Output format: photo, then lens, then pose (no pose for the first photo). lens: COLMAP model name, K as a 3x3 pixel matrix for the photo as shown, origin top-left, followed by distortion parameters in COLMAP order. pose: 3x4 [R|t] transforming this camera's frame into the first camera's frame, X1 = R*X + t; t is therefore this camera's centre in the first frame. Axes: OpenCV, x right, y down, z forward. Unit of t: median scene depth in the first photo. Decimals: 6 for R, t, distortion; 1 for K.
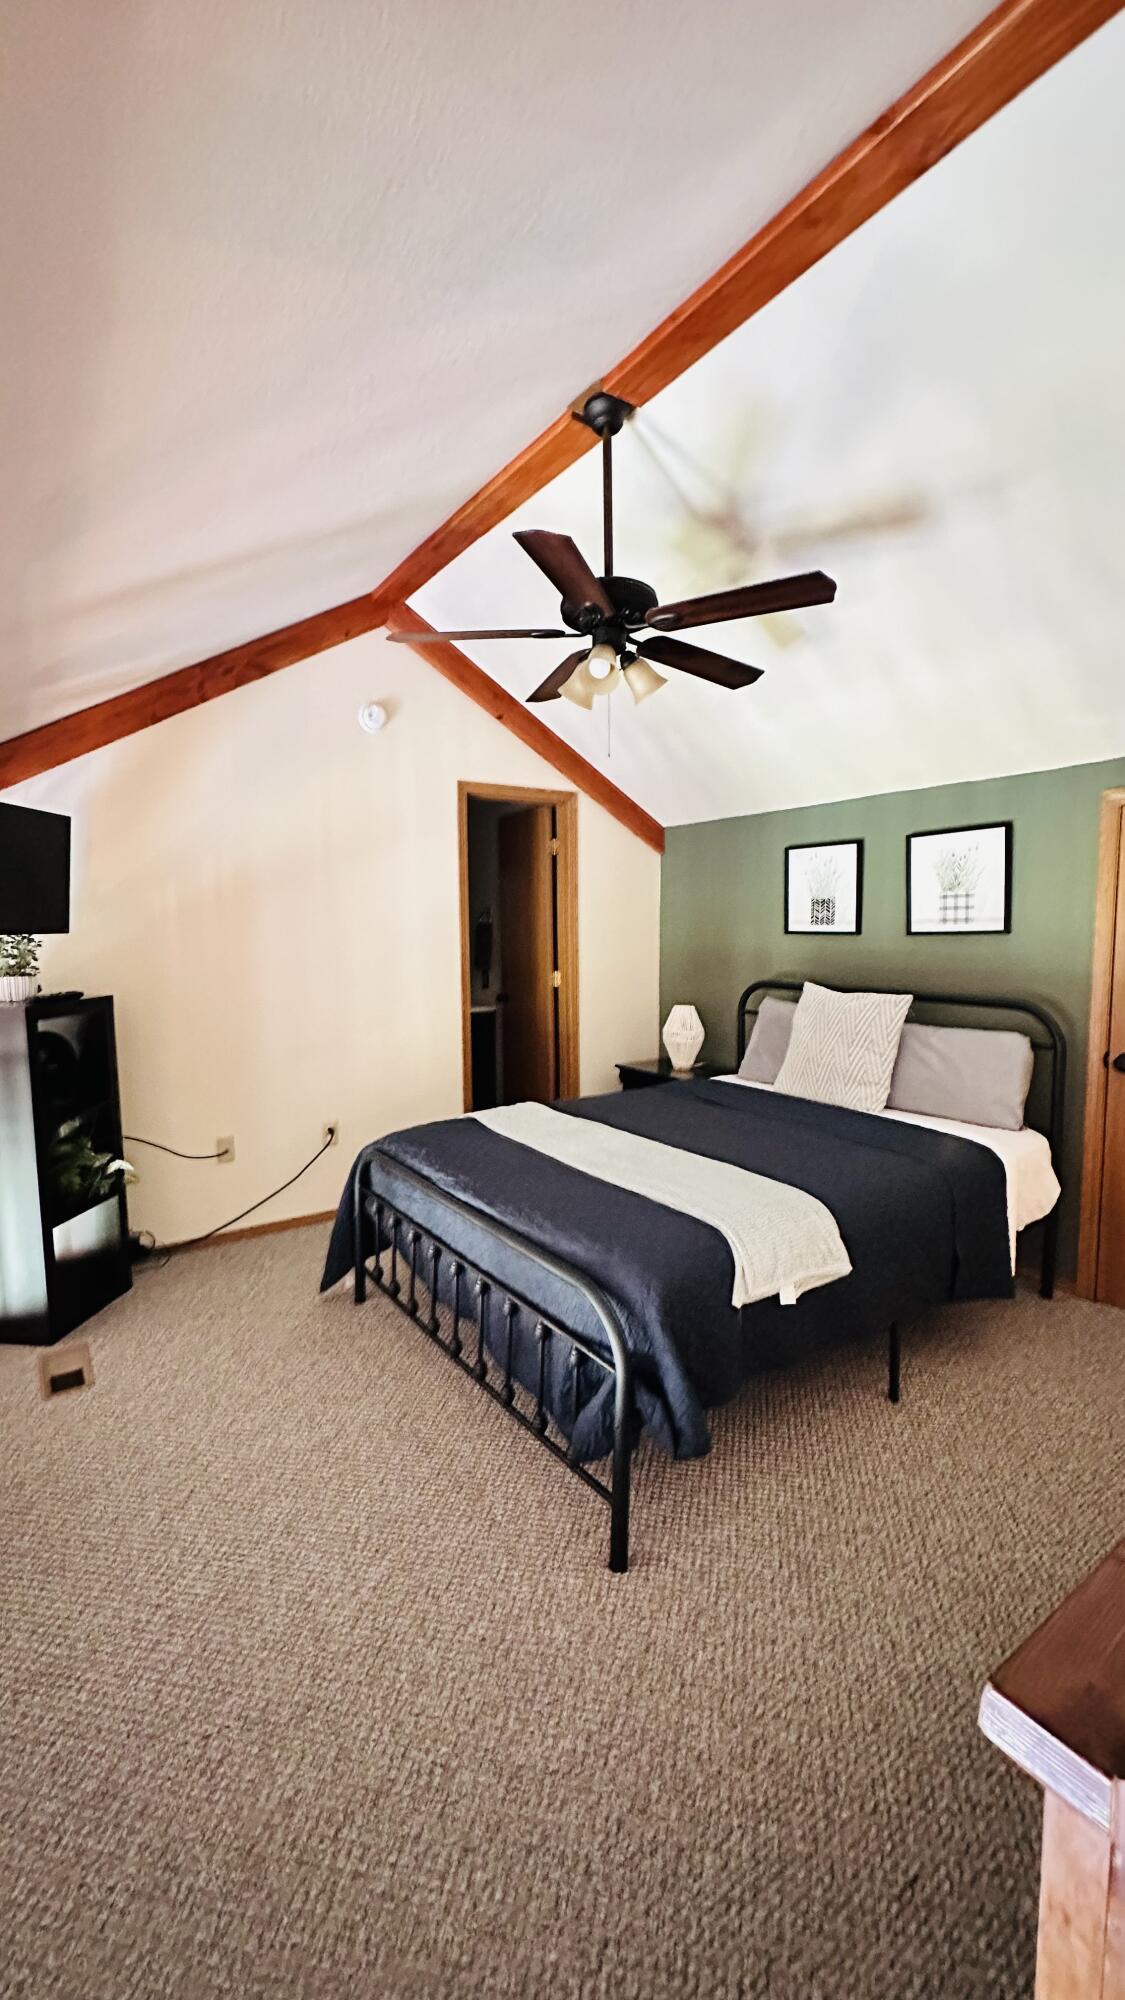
lens RADIAL K [[800.2, 0, 568.0], [0, 800.2, 995.6], [0, 0, 1]] dist [-0.000113, -0.000013]
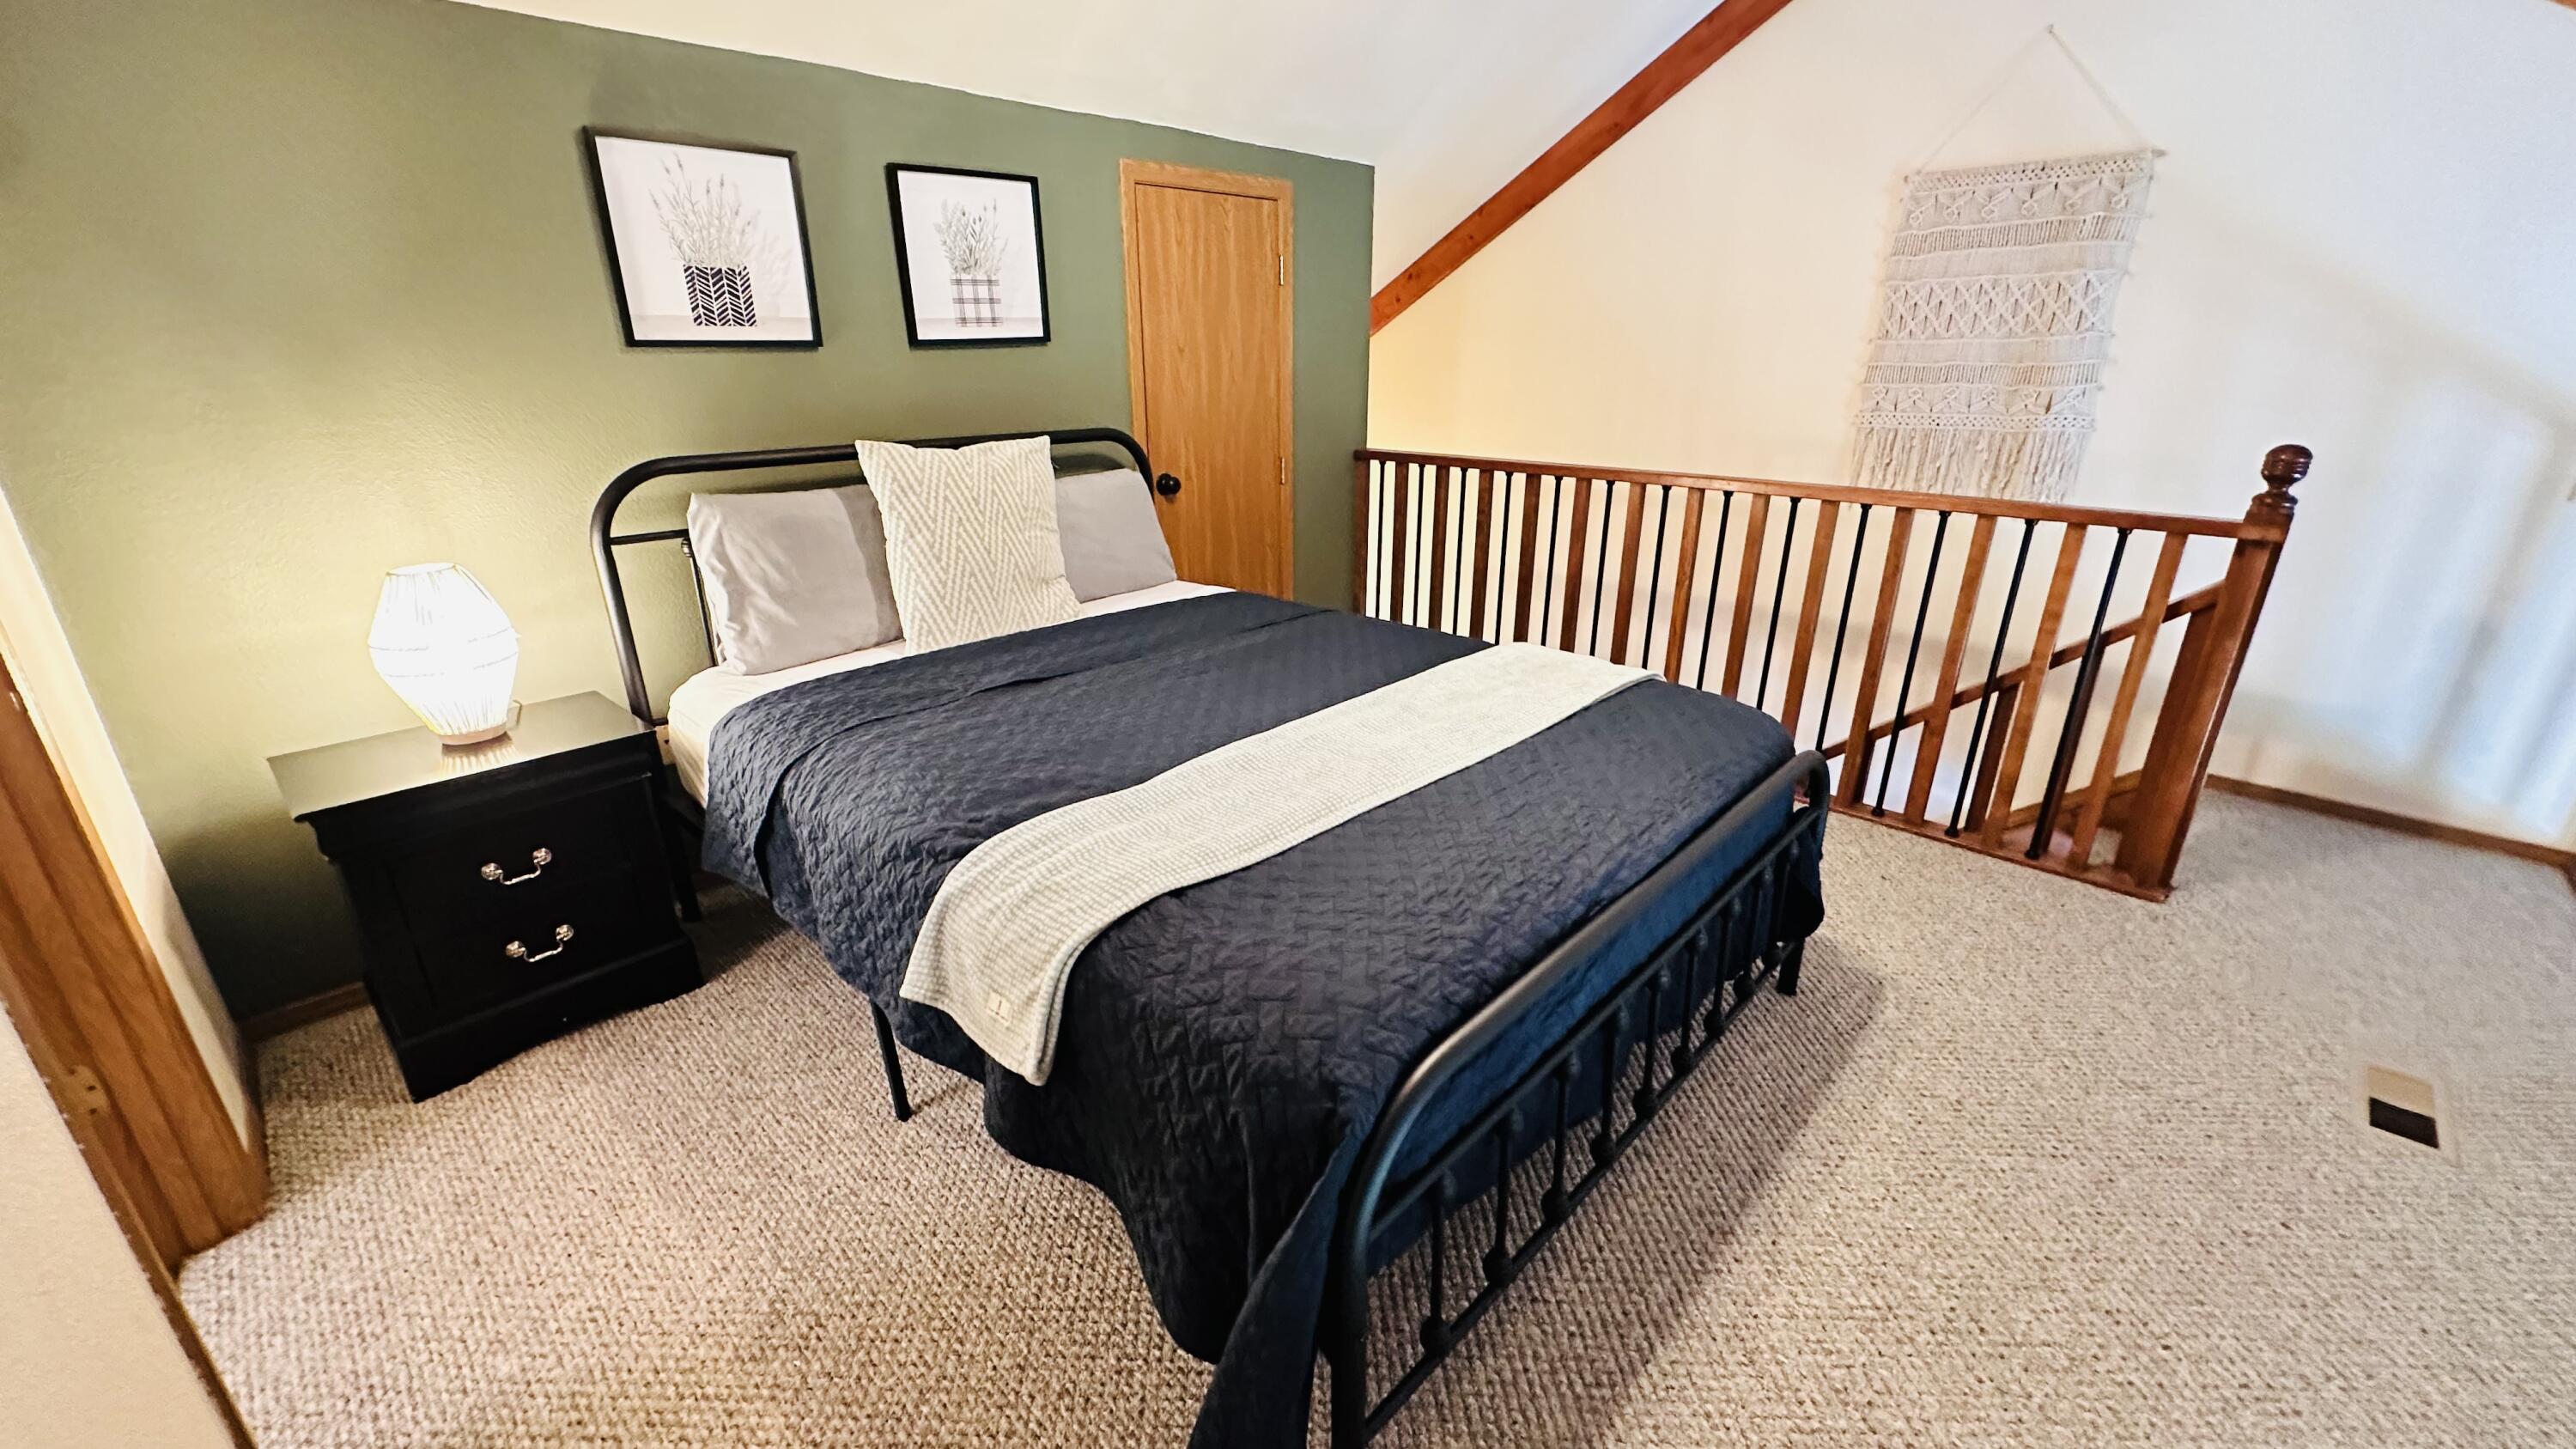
lens RADIAL K [[1030.8, 0, 1292.7], [0, 1030.8, 726.5], [0, 0, 1]] dist [-0.000113, -0.000013]
pose [[-0.210277, -0.349306, 0.913109, -0.492825], [0.081530, 0.924473, 0.372428, -0.079836], [-0.974236, 0.152759, -0.165916, 0.940495]]
